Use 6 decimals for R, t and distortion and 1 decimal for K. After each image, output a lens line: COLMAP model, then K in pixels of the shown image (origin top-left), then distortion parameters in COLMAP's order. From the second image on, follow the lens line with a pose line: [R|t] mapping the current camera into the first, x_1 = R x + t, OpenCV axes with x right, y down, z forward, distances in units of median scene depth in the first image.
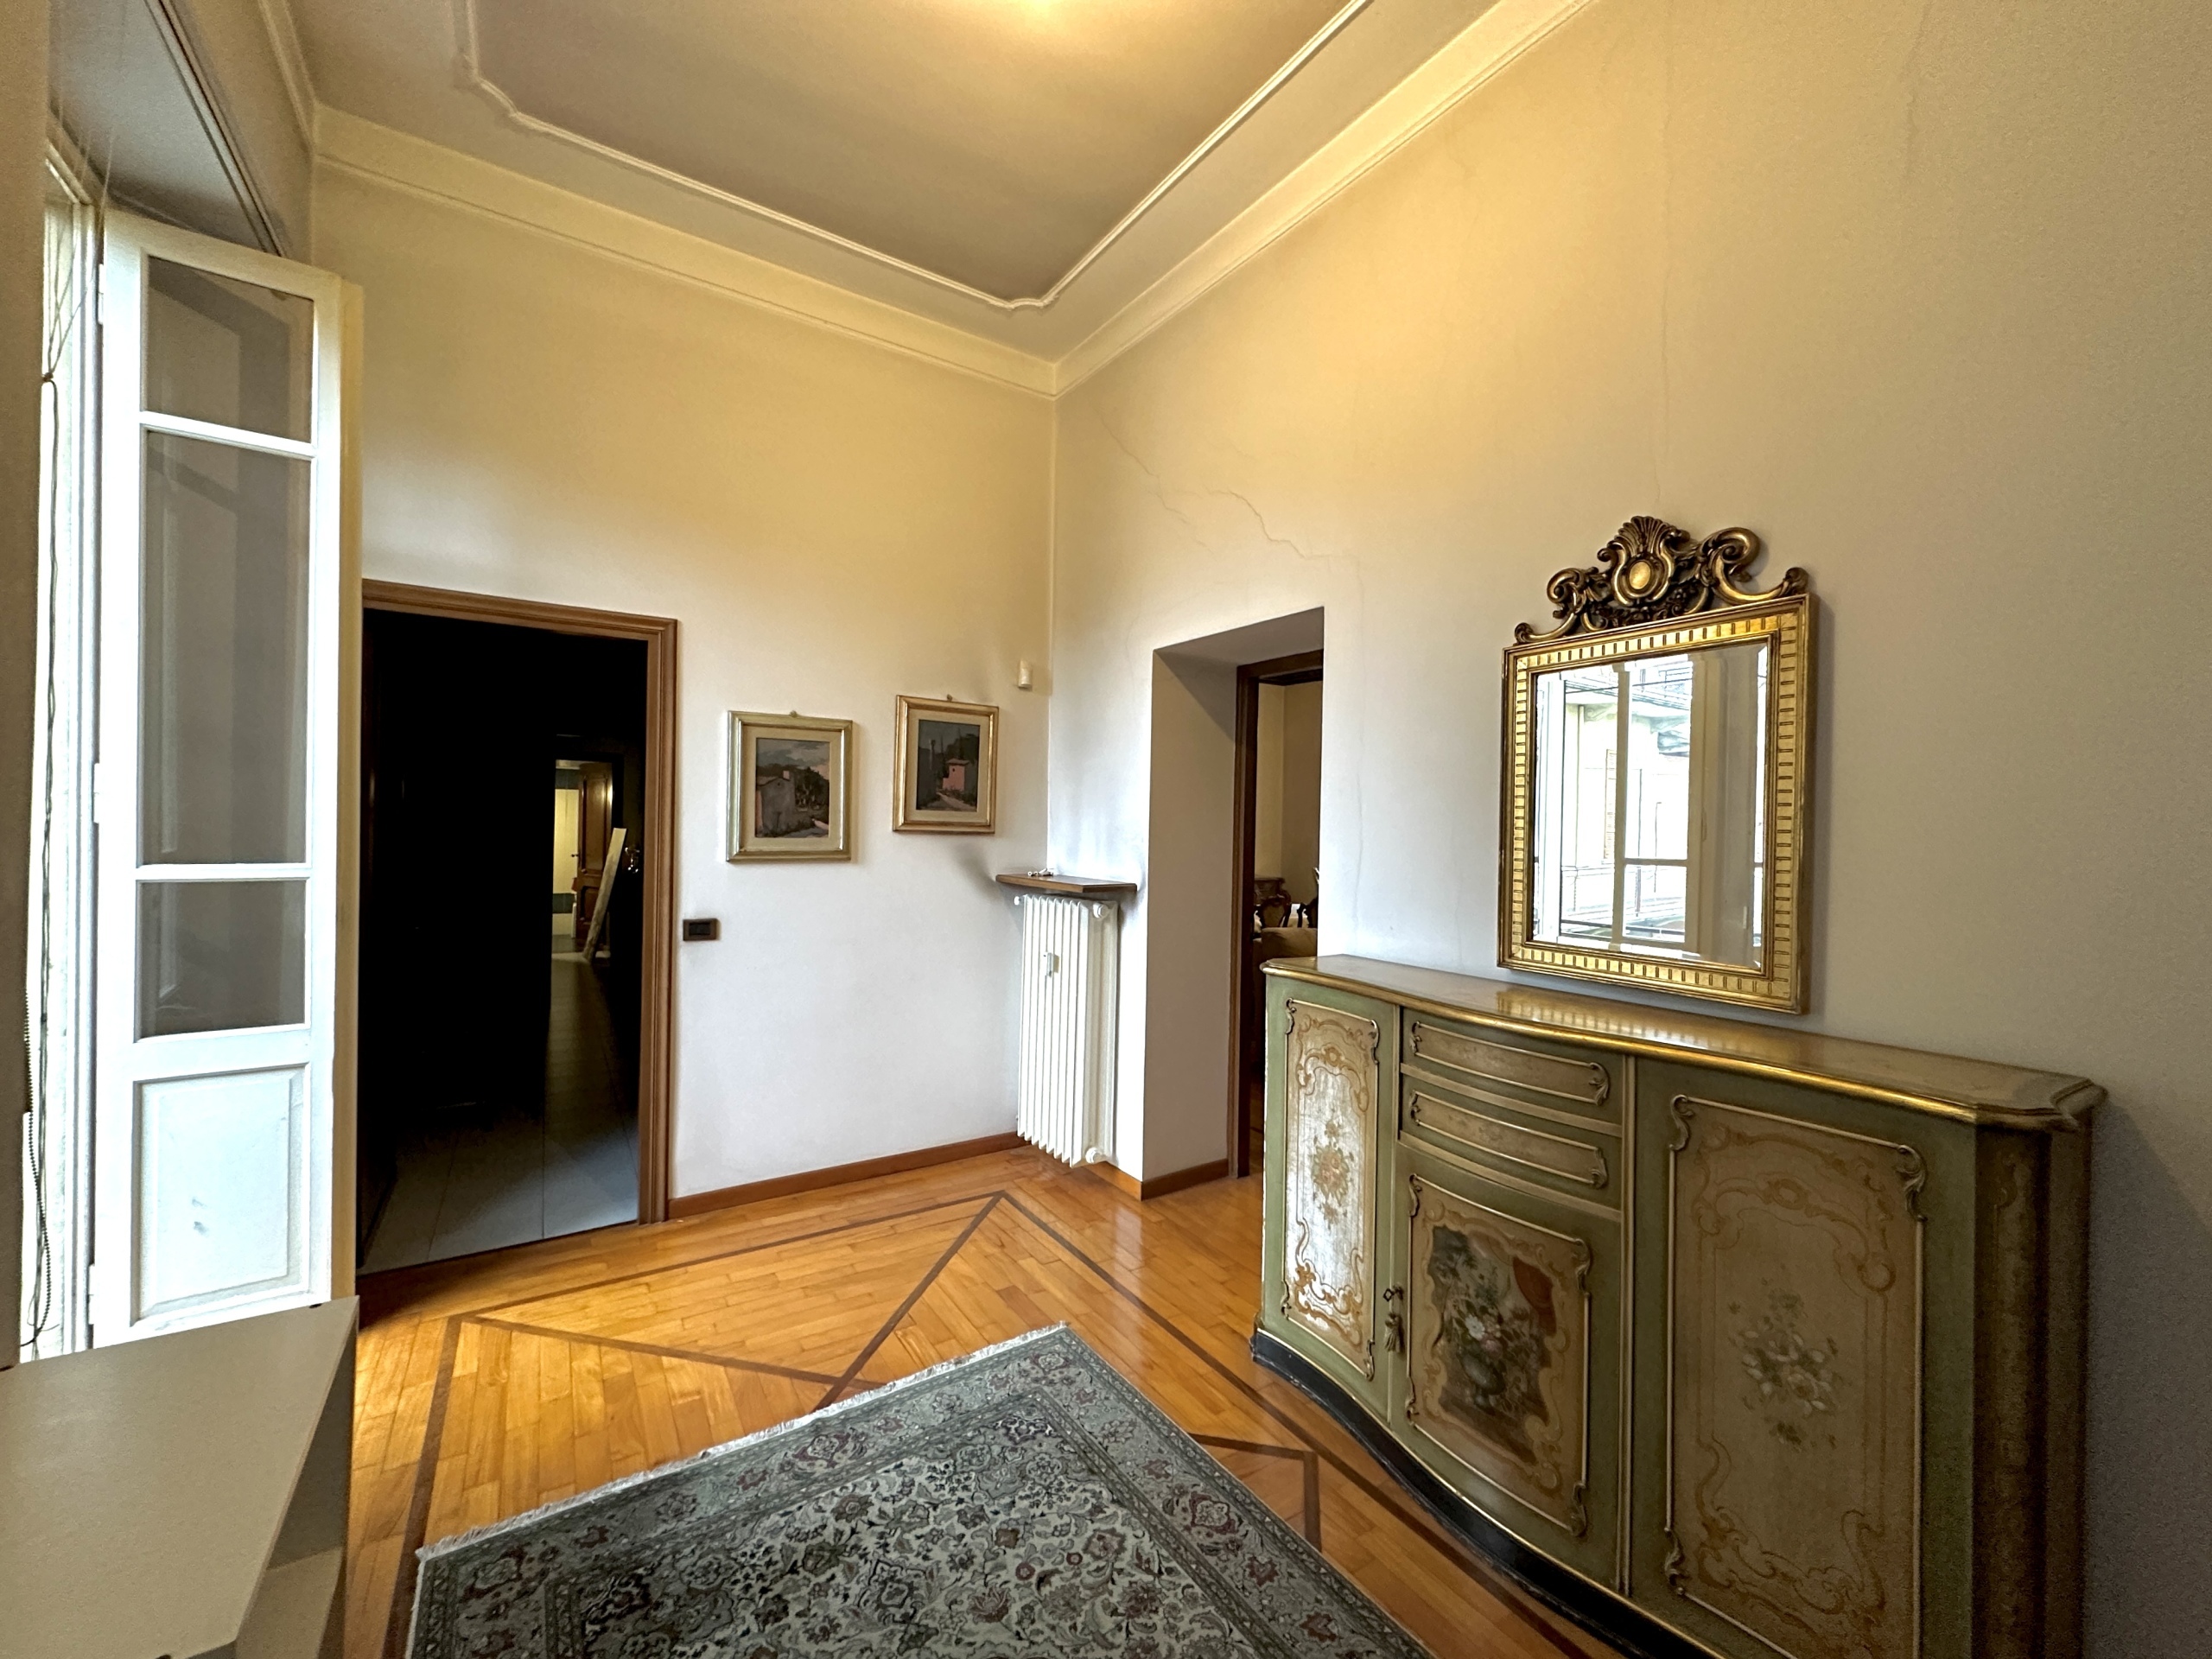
lens RADIAL K [[893.1, 0, 1112.0], [0, 893.1, 836.8], [0, 0, 1]] dist [0.010149, -0.000590]
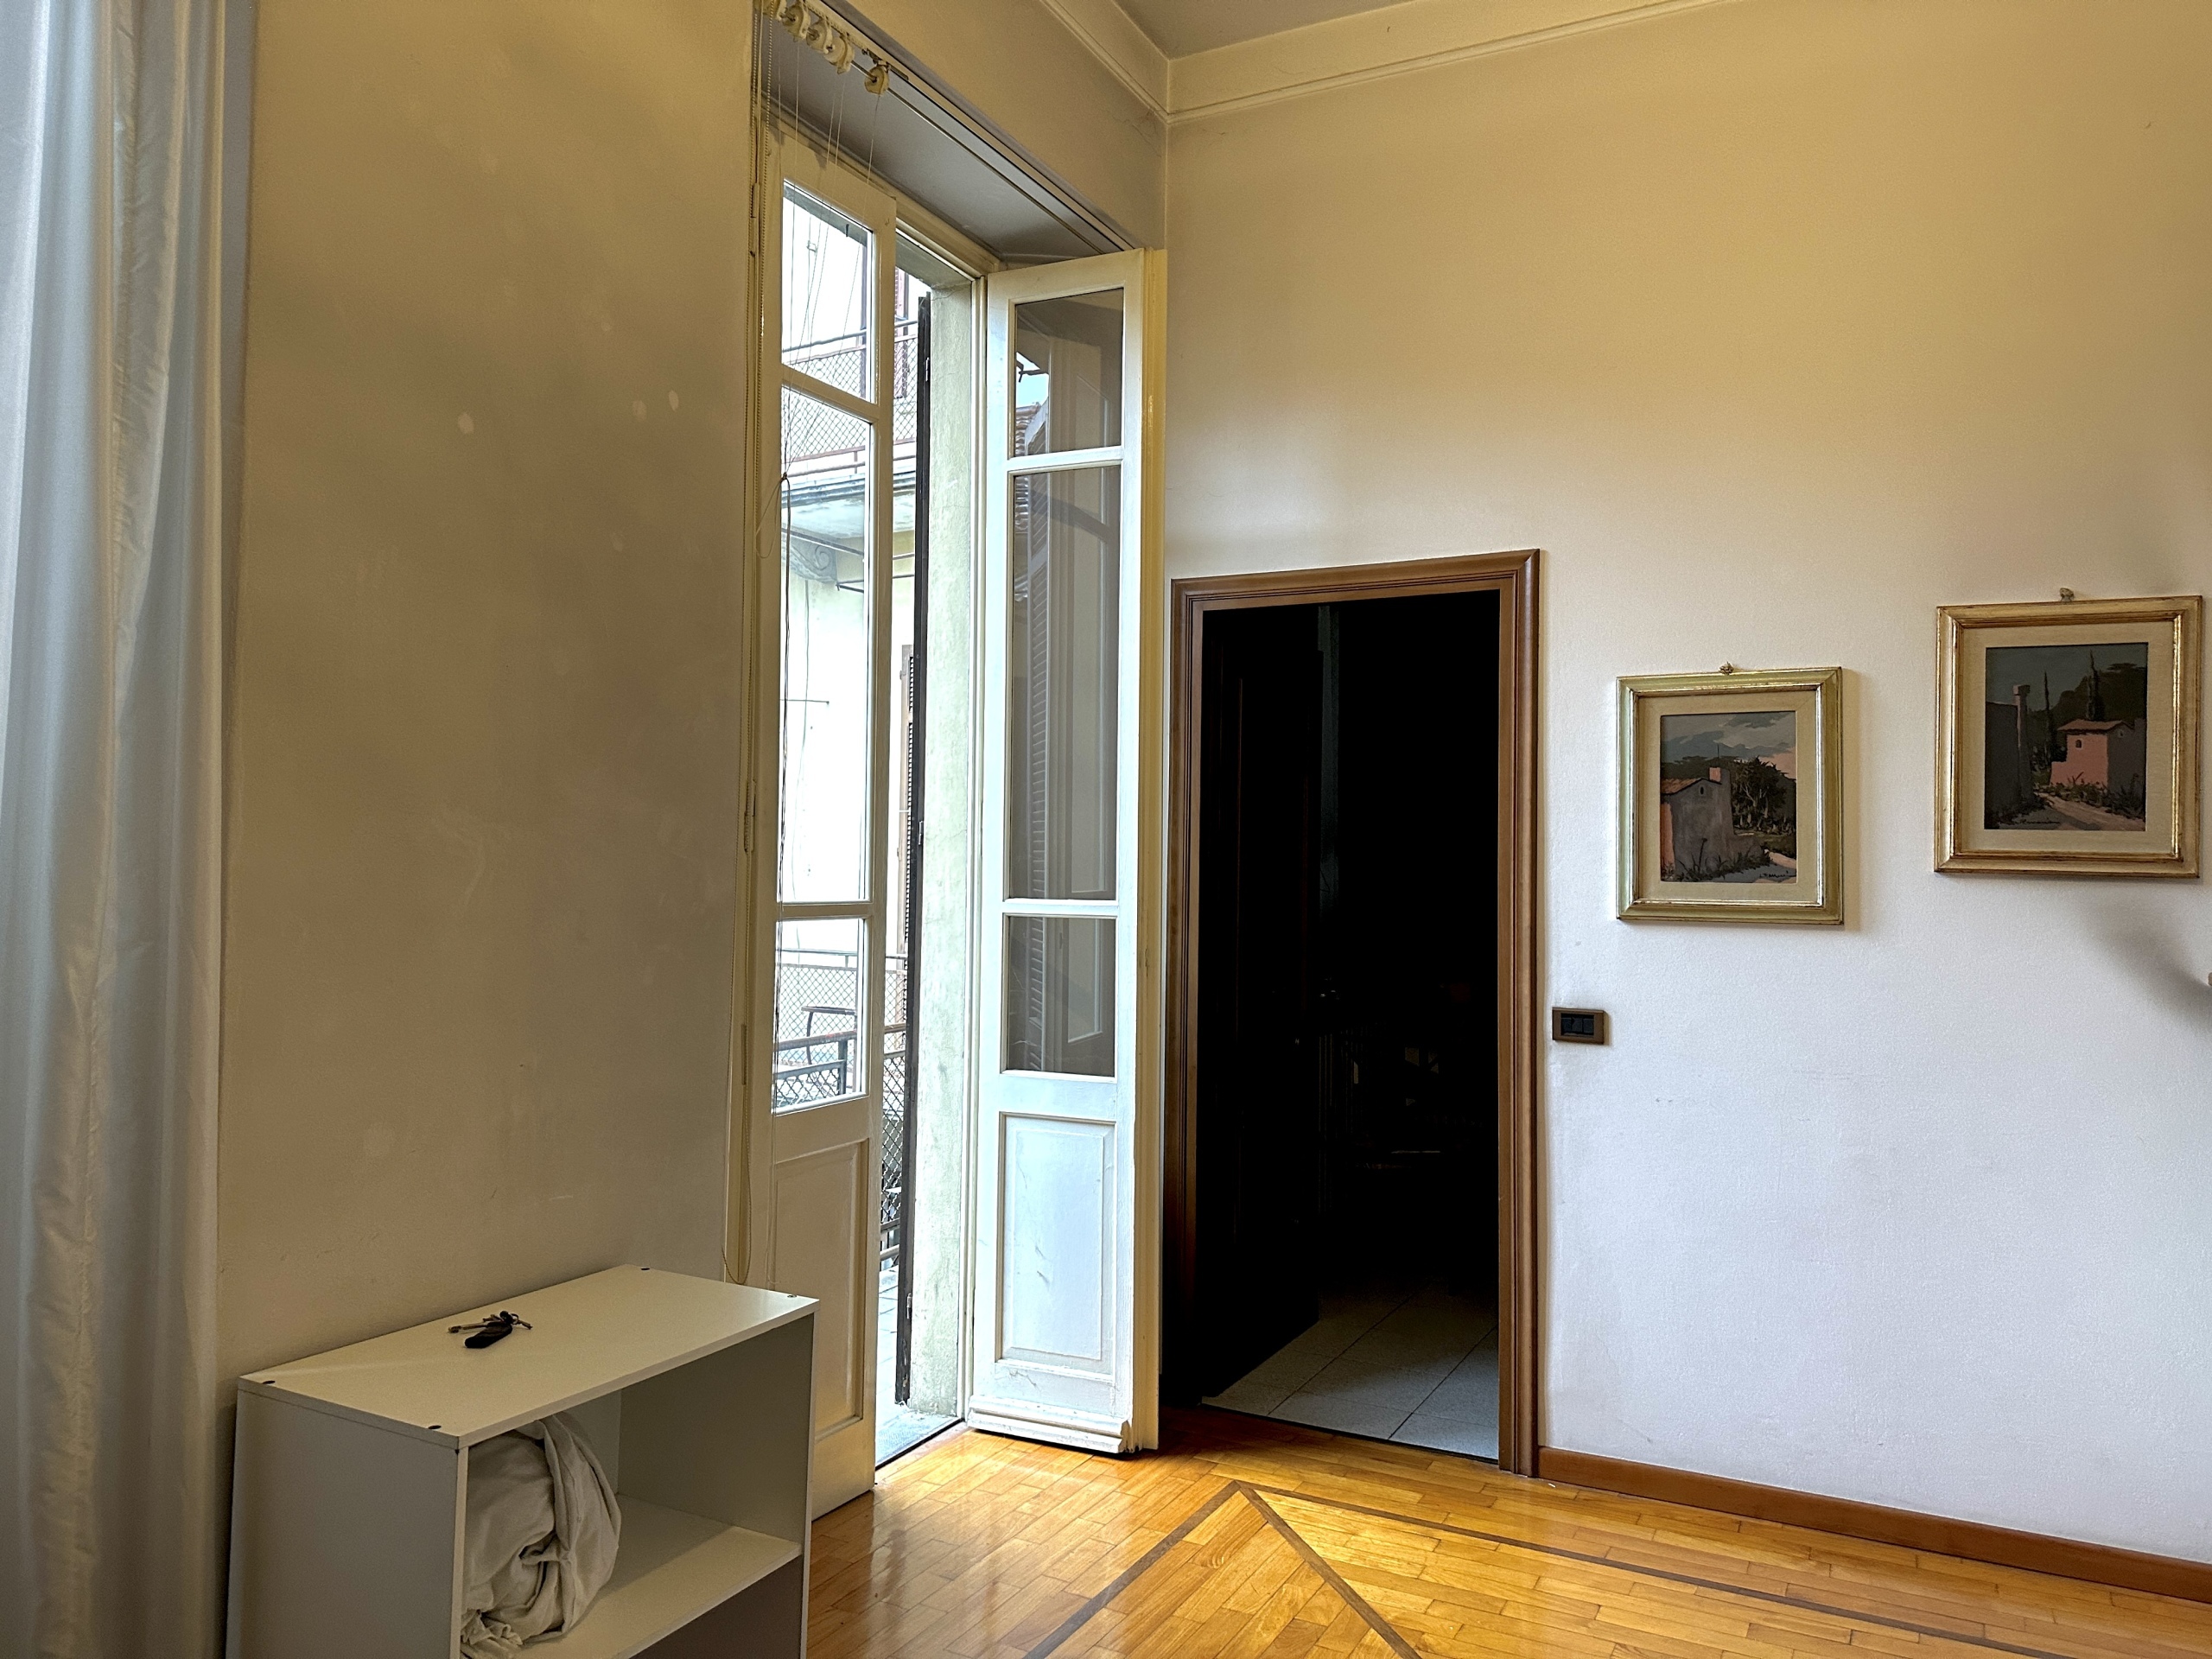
lens RADIAL K [[1590.5, 0, 1105.5], [0, 1590.5, 827.0], [0, 0, 1]] dist [0.093760, -0.096870]
pose [[0.496369, -0.029232, -0.867619, 0.457897], [-0.013000, 0.999071, -0.041098, 0.017239], [0.868014, 0.031679, 0.495528, 0.177509]]
